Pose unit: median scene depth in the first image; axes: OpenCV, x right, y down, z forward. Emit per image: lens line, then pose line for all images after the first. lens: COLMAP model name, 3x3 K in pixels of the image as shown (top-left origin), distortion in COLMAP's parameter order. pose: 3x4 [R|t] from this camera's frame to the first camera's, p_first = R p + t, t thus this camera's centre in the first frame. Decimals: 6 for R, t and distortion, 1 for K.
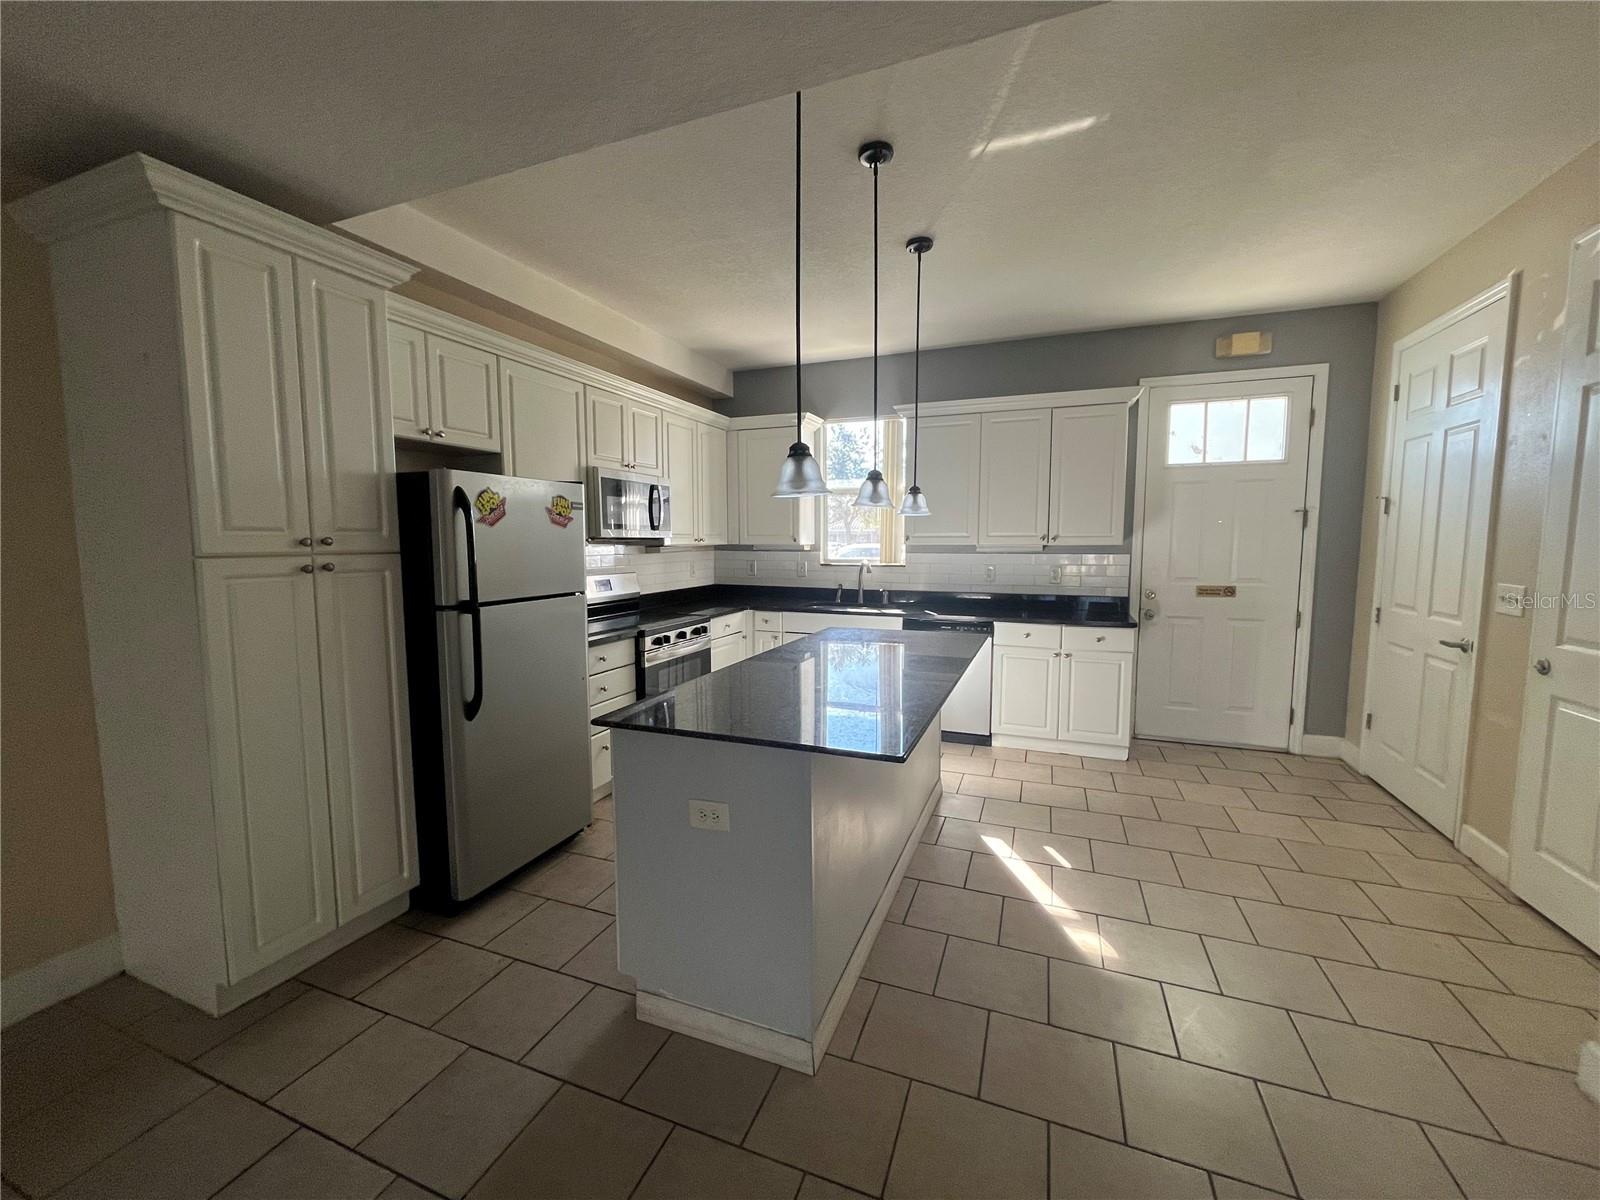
lens RADIAL K [[646.9, 0, 801.0], [0, 646.9, 595.3], [0, 0, 1]] dist [-0.006238, 0.000393]
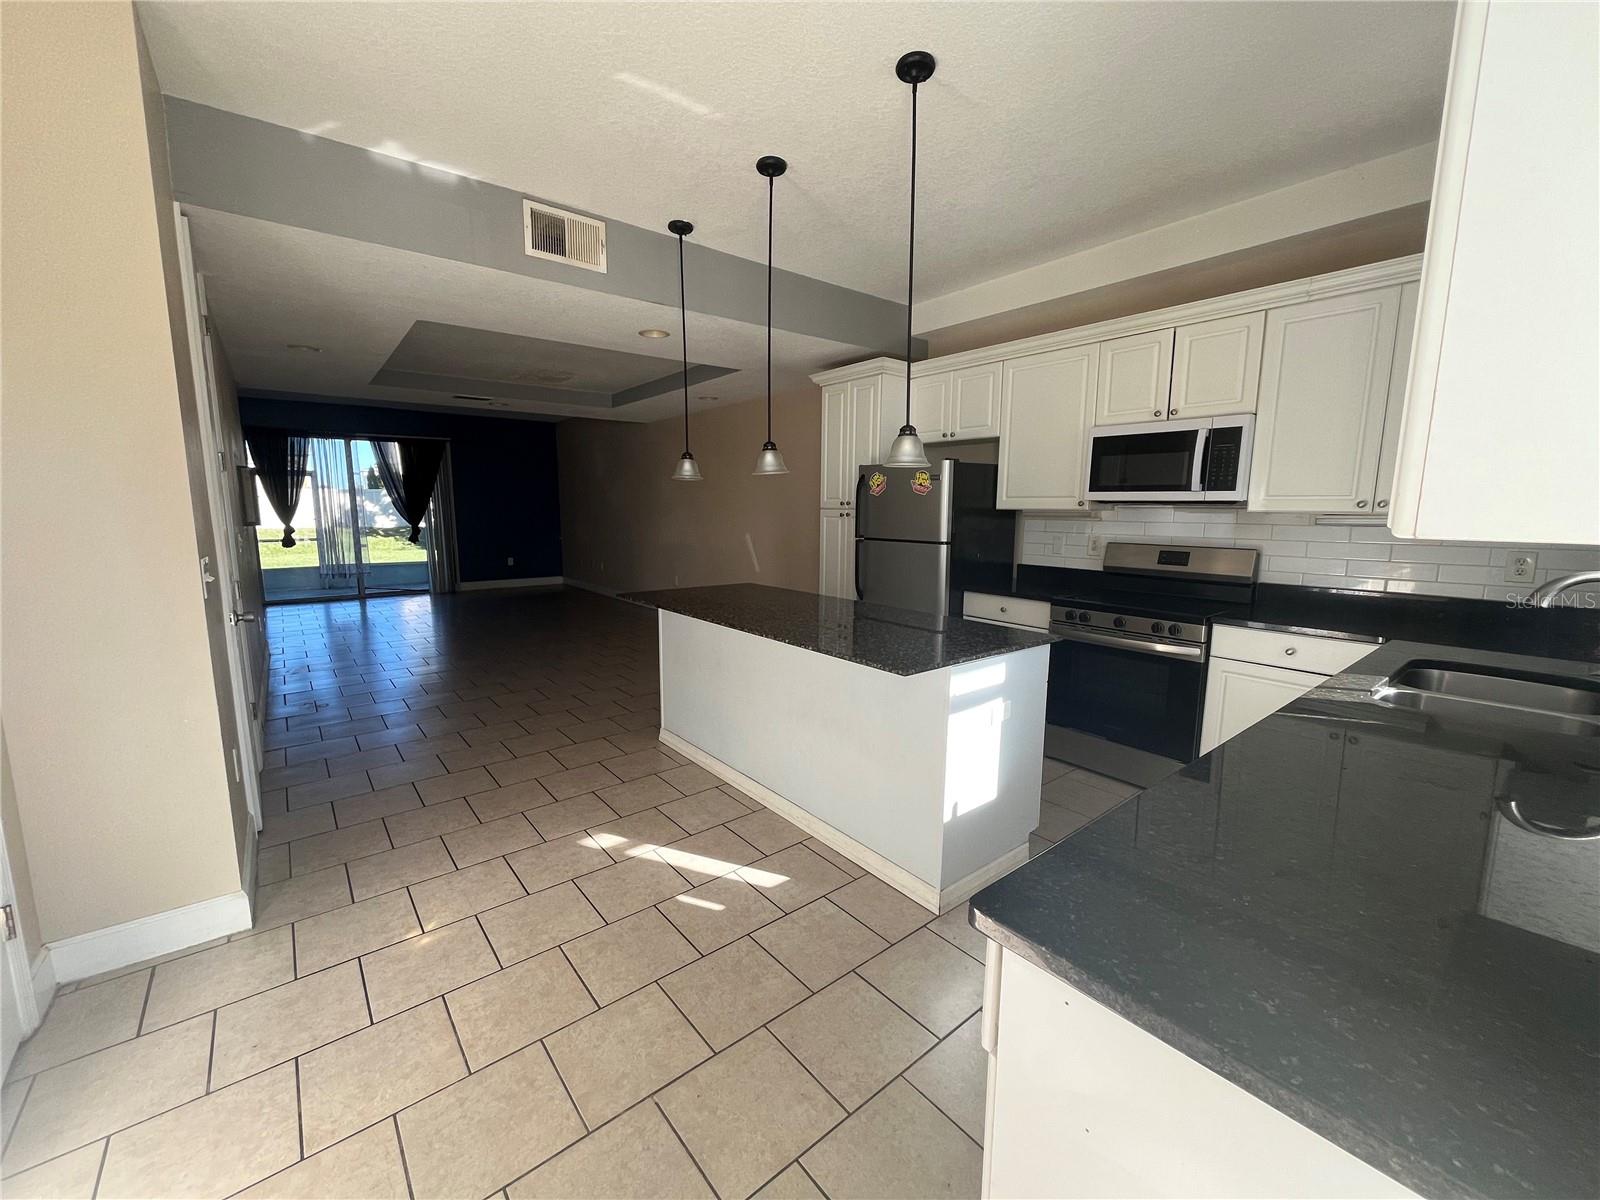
lens RADIAL K [[646.9, 0, 790.8], [0, 646.9, 601.4], [0, 0, 1]] dist [-0.006238, 0.000393]
pose [[-0.505624, 0.127502, -0.853280, 0.714811], [-0.076515, 0.978495, 0.191553, -0.087218], [0.859354, 0.162143, -0.484995, 1.040968]]
